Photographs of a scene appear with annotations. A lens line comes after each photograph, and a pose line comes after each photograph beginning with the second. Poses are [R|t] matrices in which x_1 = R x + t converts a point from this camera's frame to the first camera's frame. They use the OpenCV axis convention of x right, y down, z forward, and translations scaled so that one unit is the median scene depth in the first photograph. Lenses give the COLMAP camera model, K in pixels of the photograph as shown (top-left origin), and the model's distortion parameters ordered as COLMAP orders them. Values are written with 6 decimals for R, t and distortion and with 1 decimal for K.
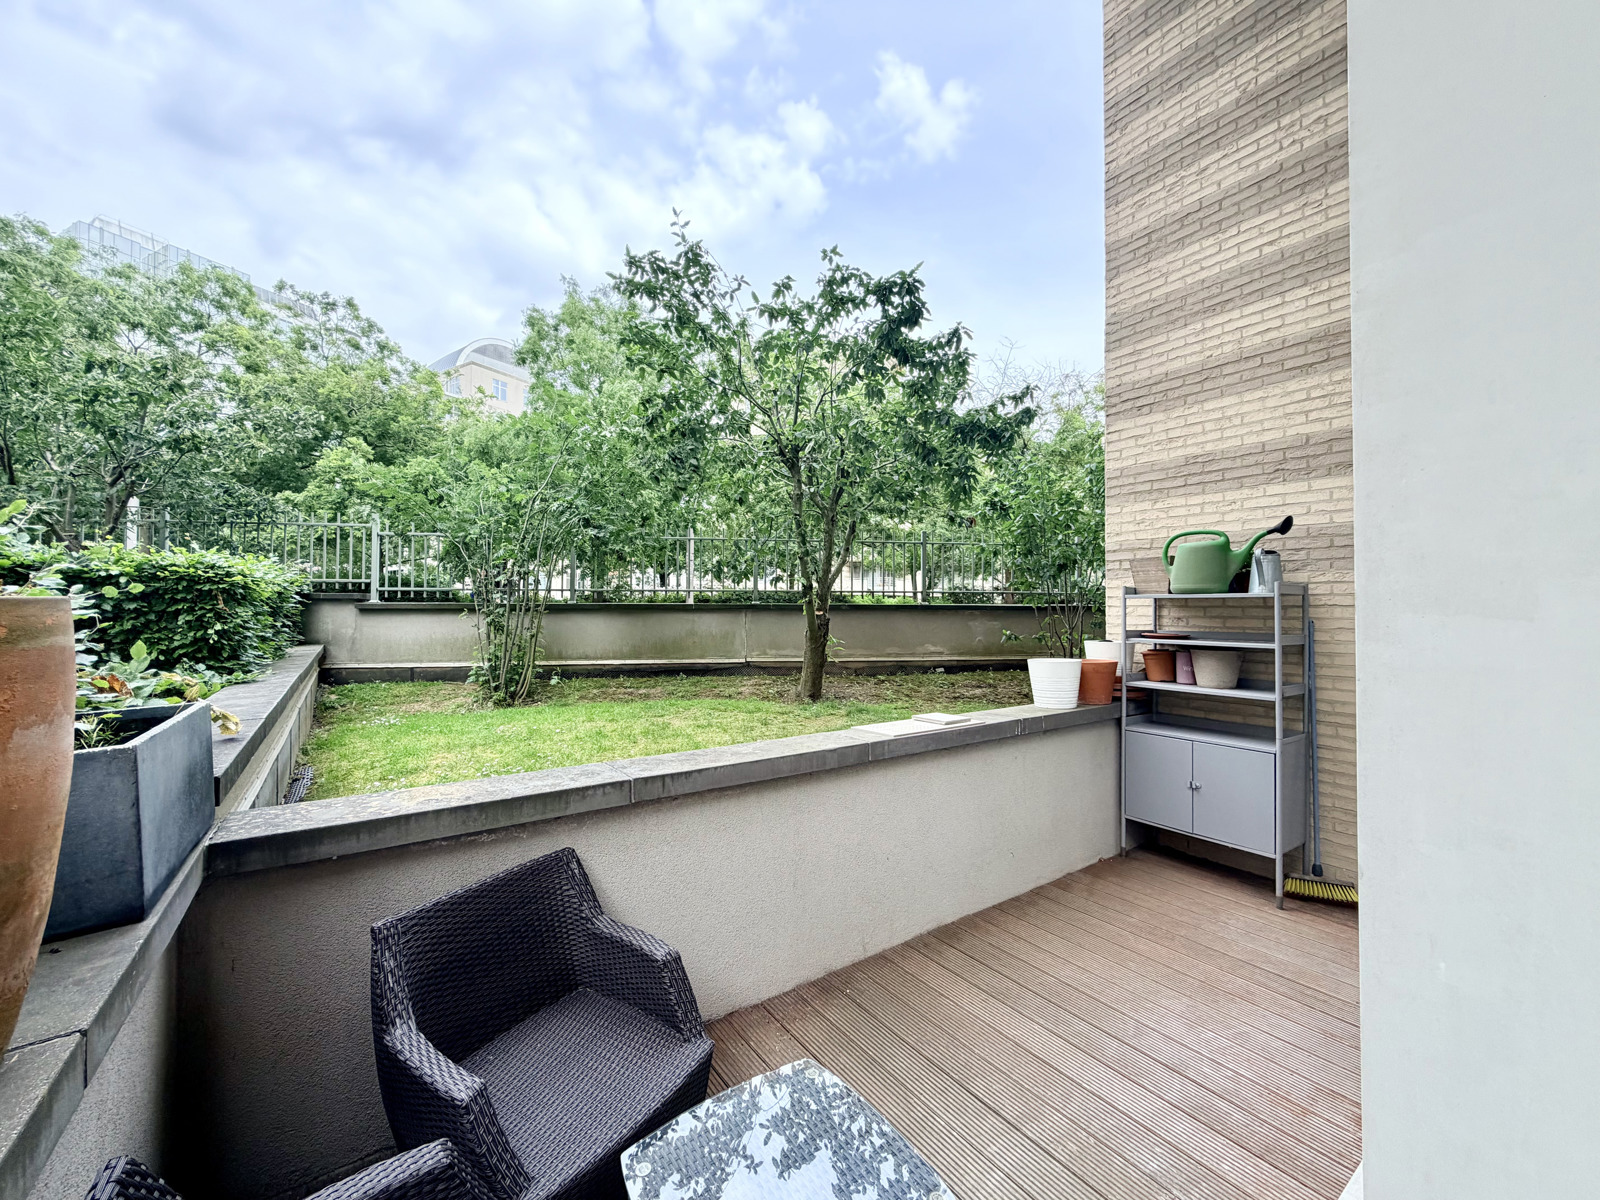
lens RADIAL K [[637.9, 0, 788.7], [0, 637.9, 602.5], [0, 0, 1]] dist [-0.001158, -0.000556]
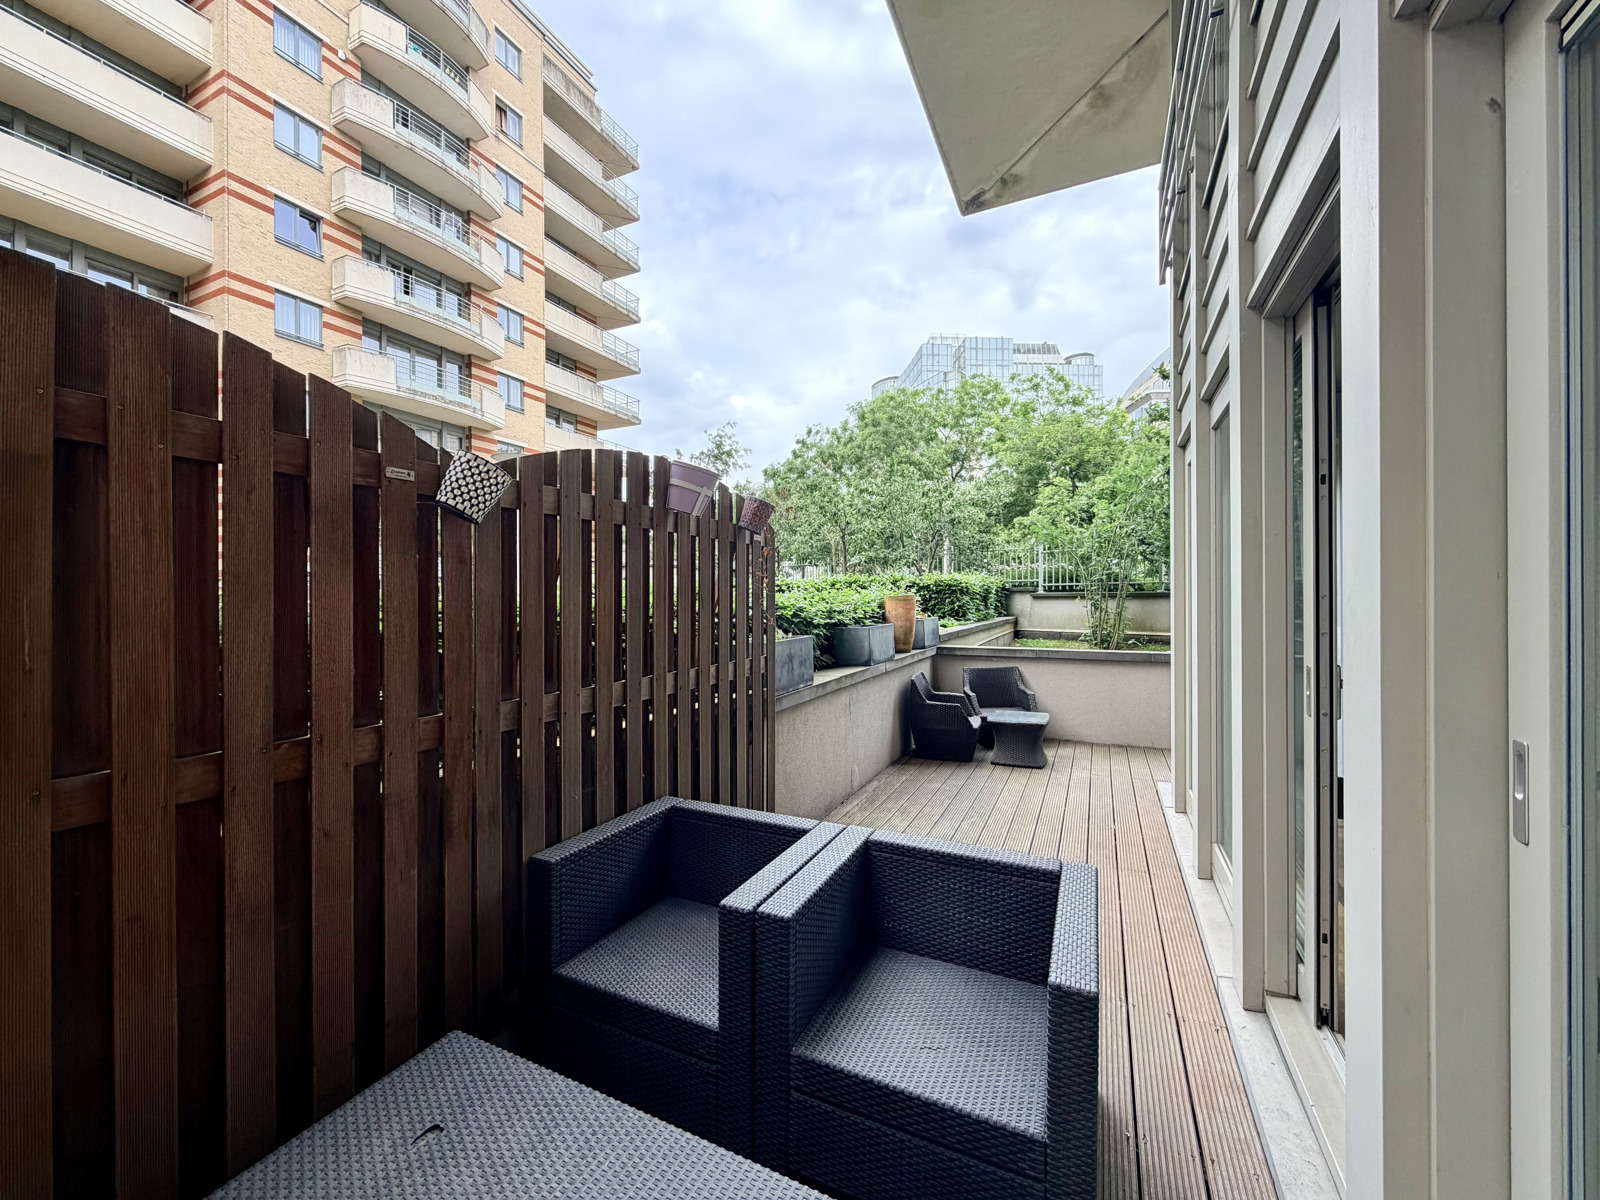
lens RADIAL K [[637.9, 0, 793.4], [0, 637.9, 594.9], [0, 0, 1]] dist [-0.001158, -0.000556]
pose [[0.504625, -0.002754, -0.863334, 0.191528], [0.010391, 0.999942, 0.002884, -0.002369], [0.863276, -0.010426, 0.504625, -0.168207]]
